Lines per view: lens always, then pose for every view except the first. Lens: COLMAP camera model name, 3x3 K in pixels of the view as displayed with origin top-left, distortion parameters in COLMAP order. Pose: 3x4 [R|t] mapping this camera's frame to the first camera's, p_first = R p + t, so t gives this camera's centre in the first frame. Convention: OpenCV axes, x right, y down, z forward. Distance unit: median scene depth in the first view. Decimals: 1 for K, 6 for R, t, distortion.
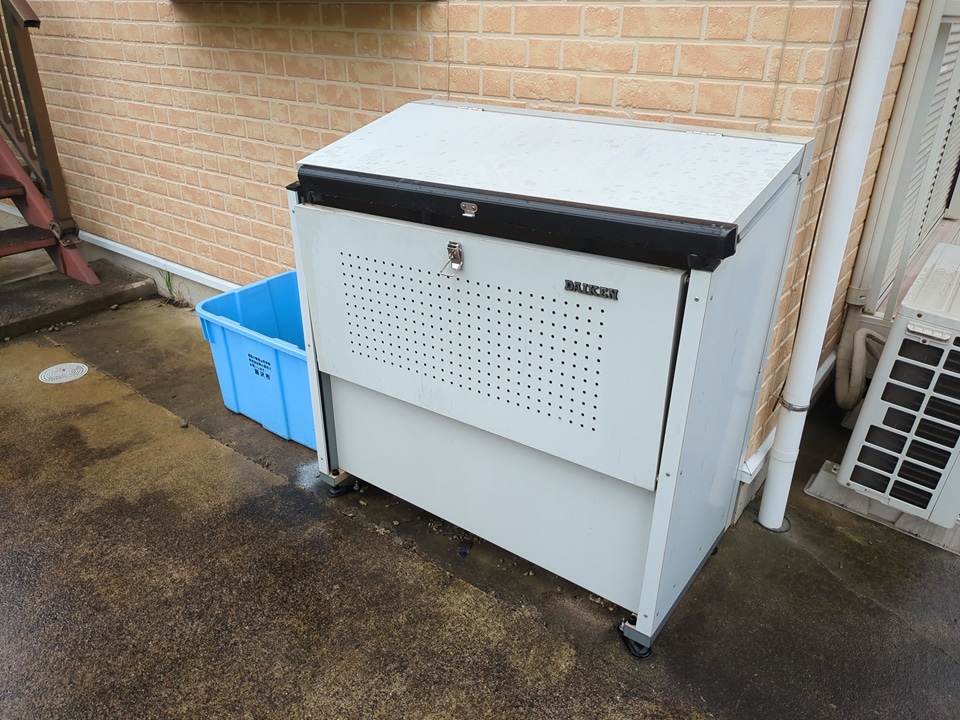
lens RADIAL K [[717.7, 0, 481.1], [0, 717.7, 357.6], [0, 0, 1]] dist [0.014147, 0.002939]
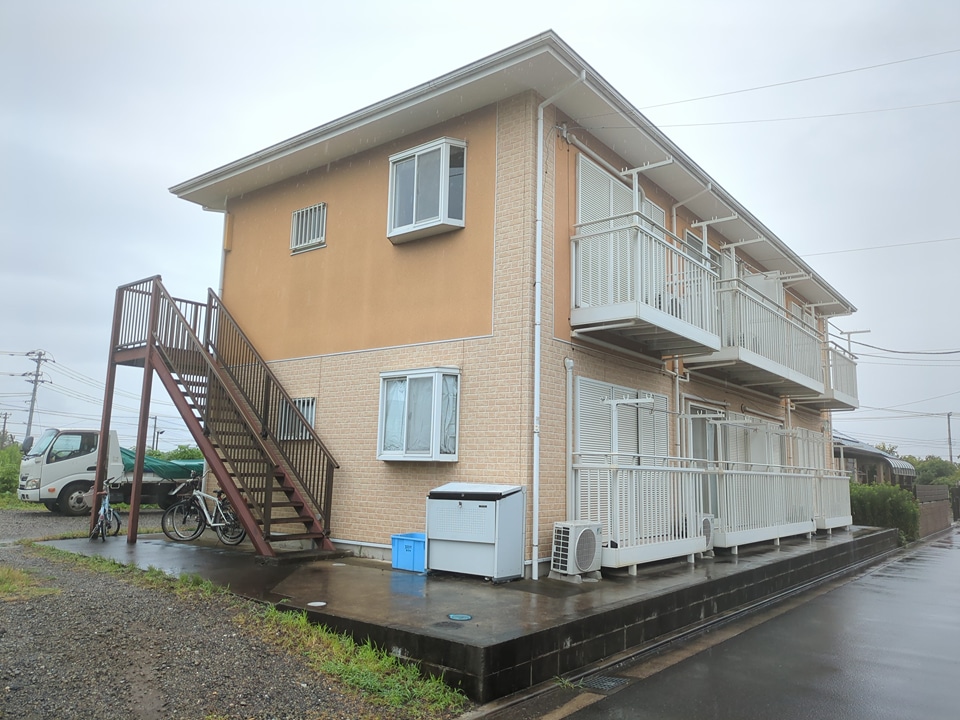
lens RADIAL K [[717.7, 0, 480.5], [0, 717.7, 356.7], [0, 0, 1]] dist [0.014147, 0.002939]
pose [[0.999822, 0.010597, -0.015630, 0.155821], [-0.017609, 0.822103, -0.569066, 1.654233], [0.006819, 0.569240, 0.822143, -3.353804]]
